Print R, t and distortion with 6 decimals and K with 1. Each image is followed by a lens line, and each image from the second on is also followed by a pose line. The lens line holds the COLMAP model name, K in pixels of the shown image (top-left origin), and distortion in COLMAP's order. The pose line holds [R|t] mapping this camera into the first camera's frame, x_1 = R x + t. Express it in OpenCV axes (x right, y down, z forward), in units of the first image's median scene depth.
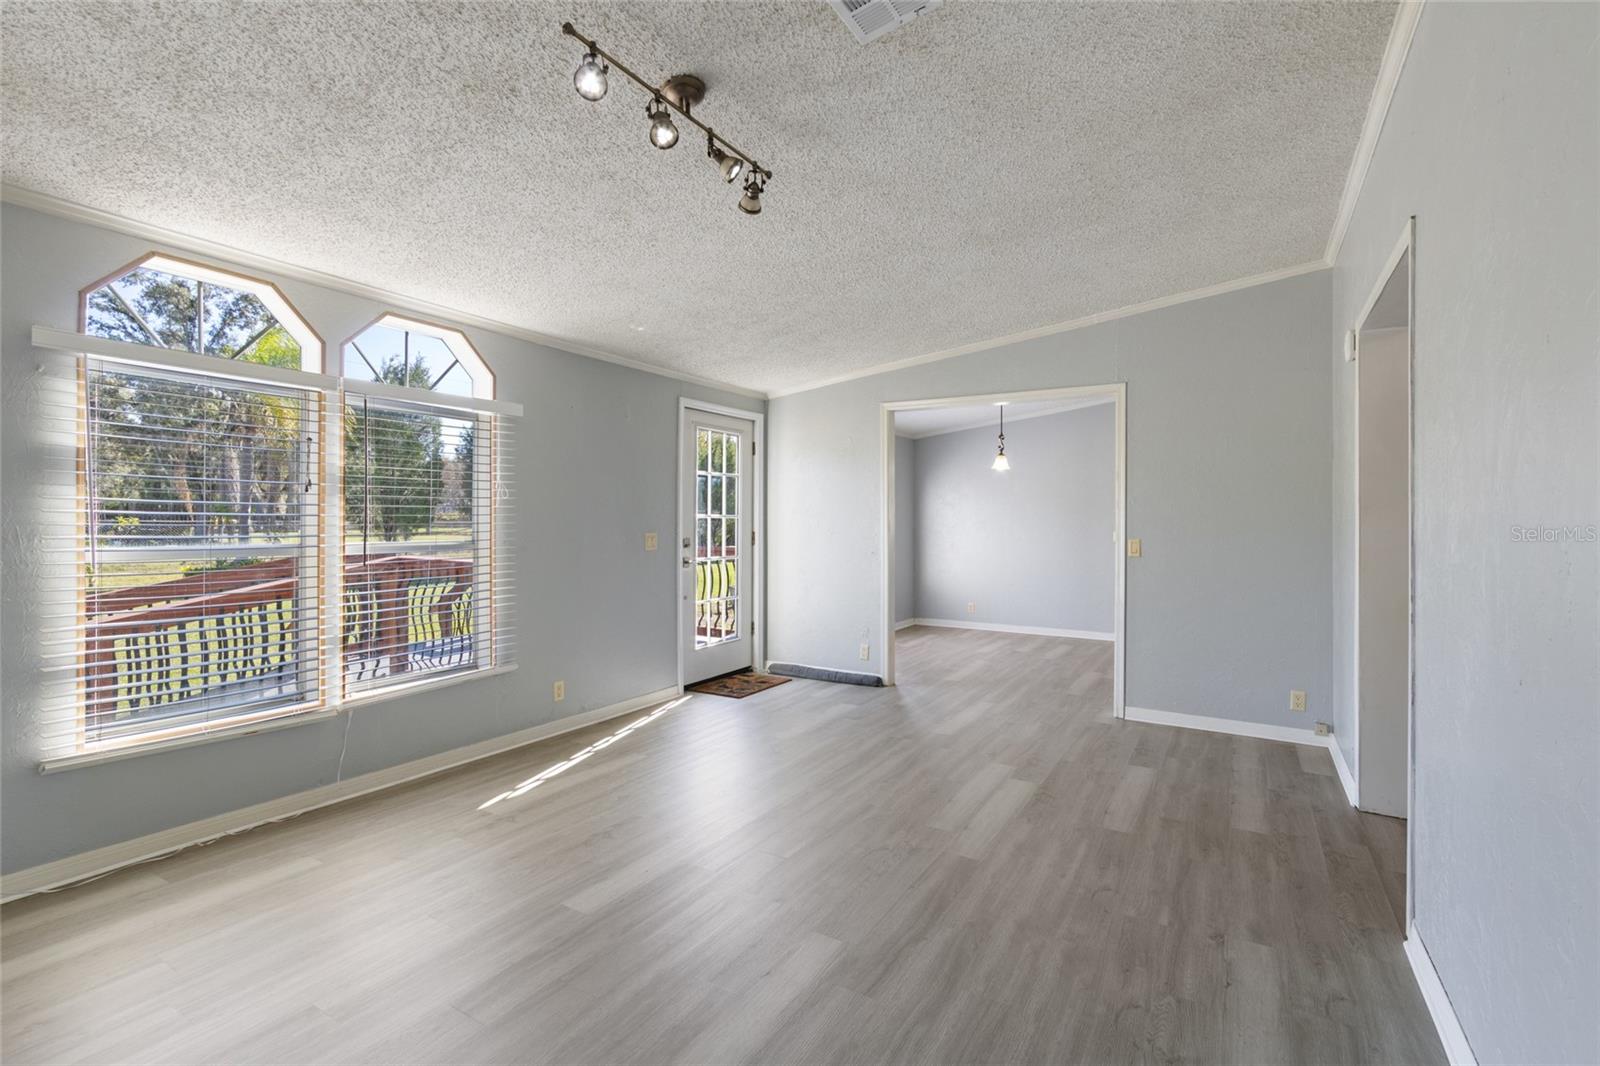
lens RADIAL K [[731.3, 0, 796.2], [0, 731.3, 517.3], [0, 0, 1]] dist [0.002439, -0.001420]
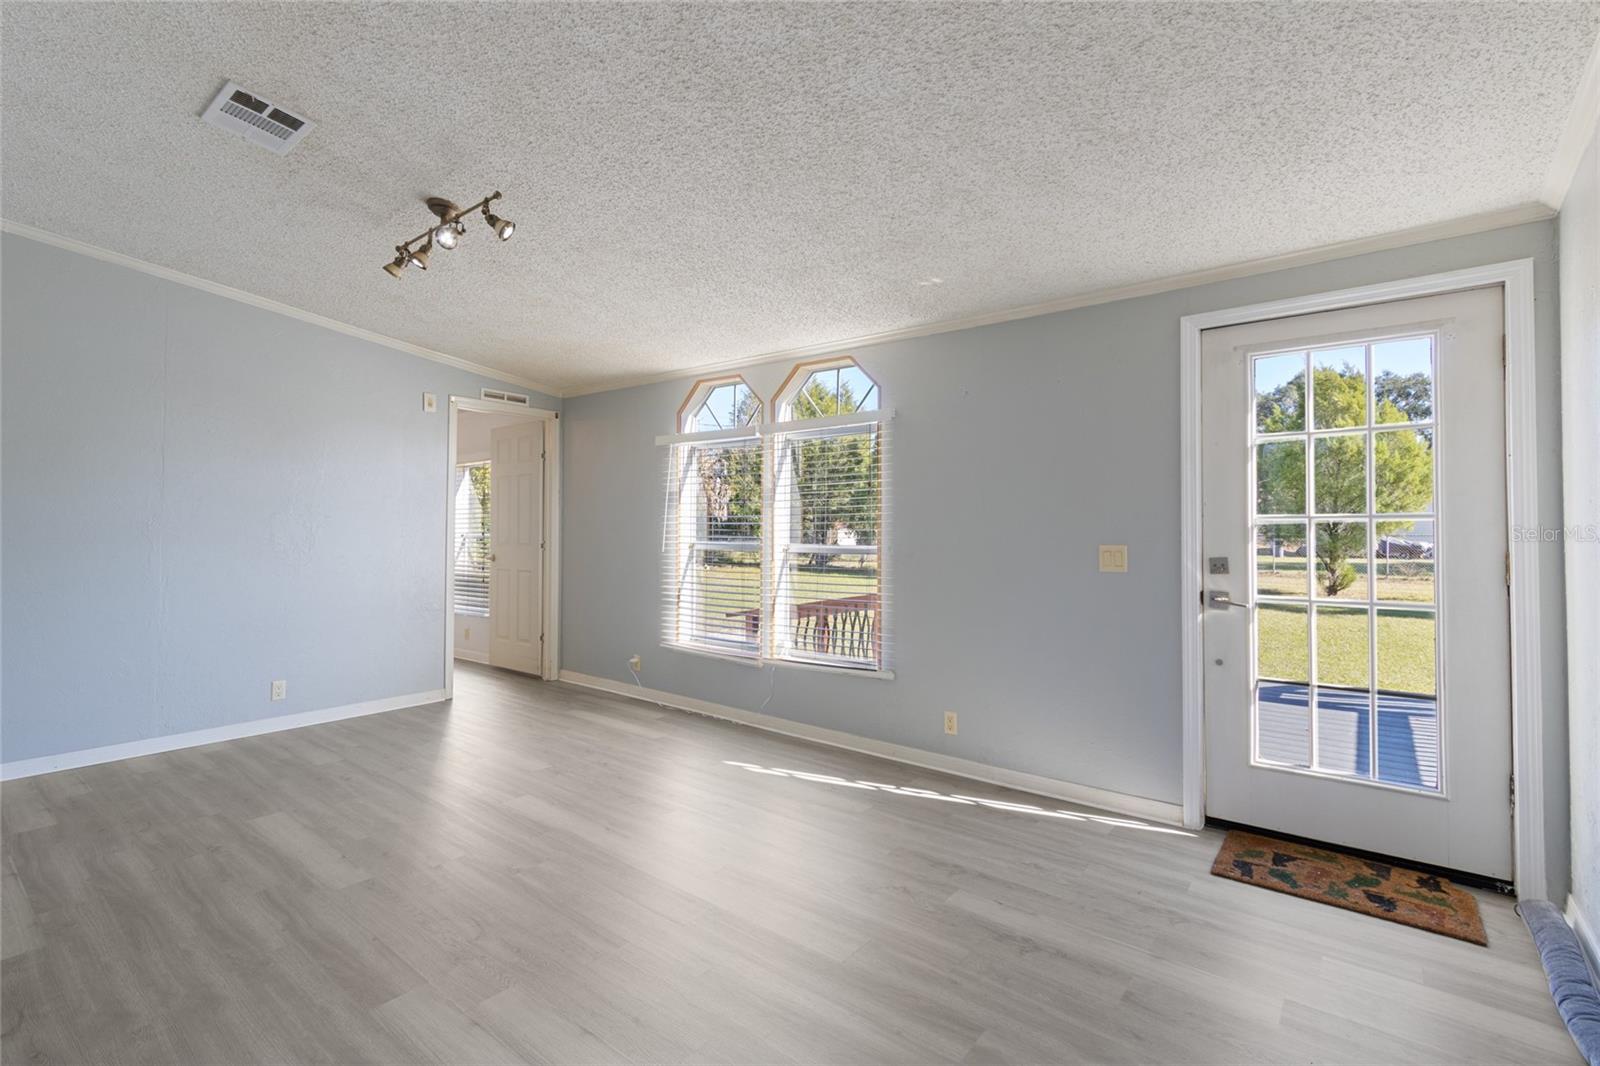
lens RADIAL K [[725.7, 0, 797.5], [0, 725.7, 518.2], [0, 0, 1]] dist [0.005852, -0.000537]
pose [[-0.125062, -0.019468, -0.991958, 0.761147], [-0.000409, 0.999808, -0.019570, 0.015238], [0.992149, -0.002042, -0.125046, 1.265524]]
